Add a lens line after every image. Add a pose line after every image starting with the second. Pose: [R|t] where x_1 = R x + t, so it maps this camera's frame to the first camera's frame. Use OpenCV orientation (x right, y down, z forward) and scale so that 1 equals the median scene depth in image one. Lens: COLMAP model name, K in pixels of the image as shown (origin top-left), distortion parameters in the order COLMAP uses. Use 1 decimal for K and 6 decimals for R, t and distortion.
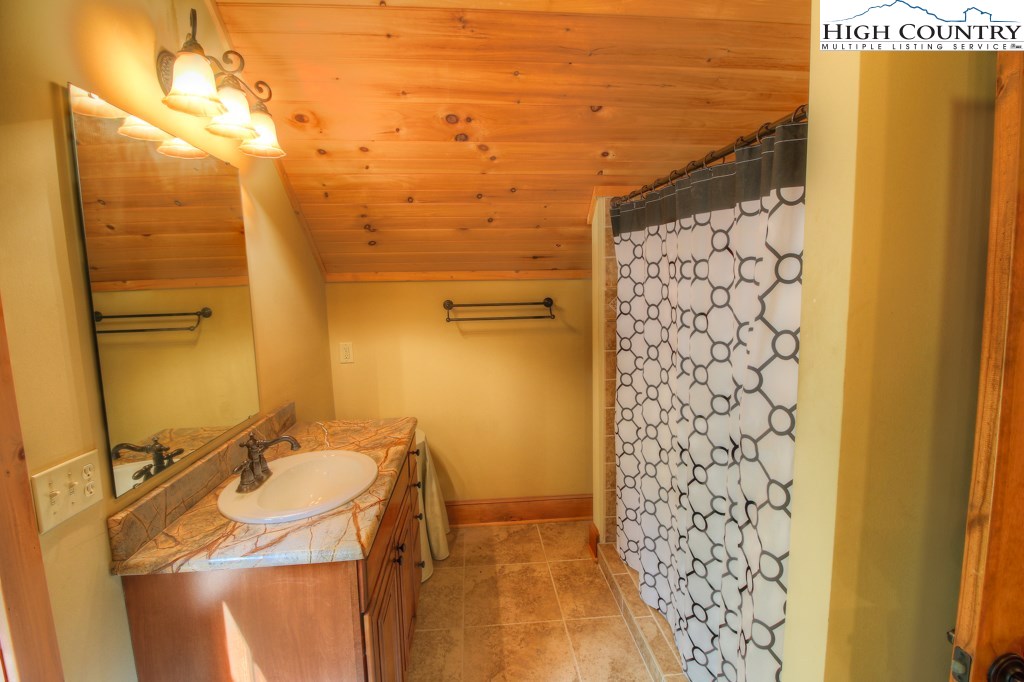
lens RADIAL K [[472.4, 0, 514.3], [0, 472.4, 337.6], [0, 0, 1]] dist [-0.006717, -0.009738]
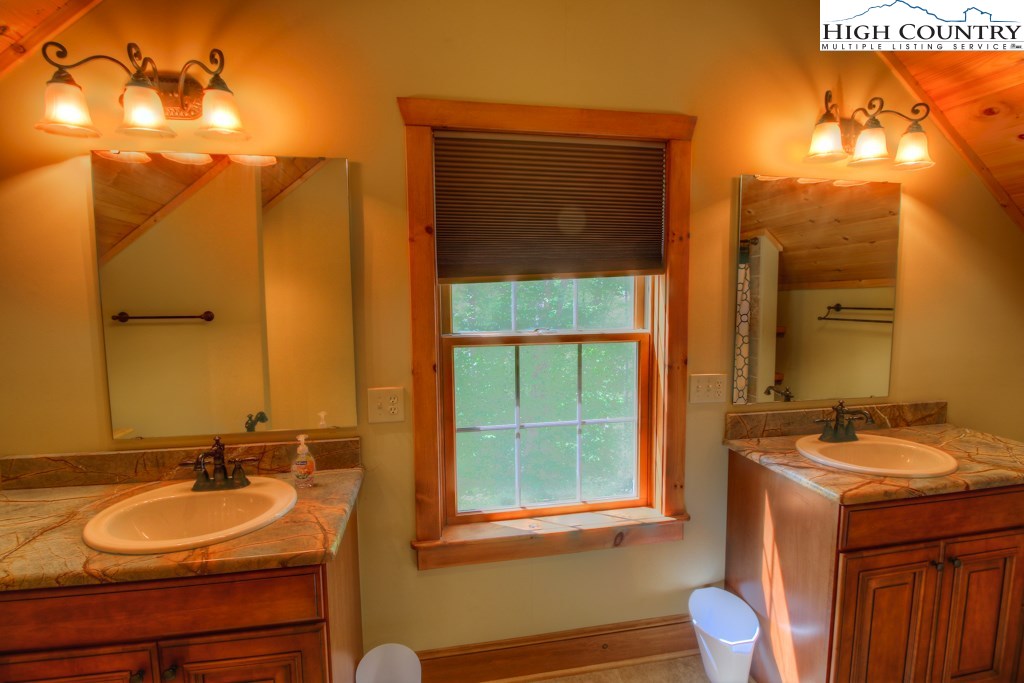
lens RADIAL K [[472.4, 0, 512.4], [0, 472.4, 340.9], [0, 0, 1]] dist [-0.006717, -0.009738]
pose [[0.078462, 0.119659, -0.989710, 0.718406], [-0.104709, 0.988268, 0.111184, -0.006916], [0.991403, 0.094908, 0.090071, -0.017320]]
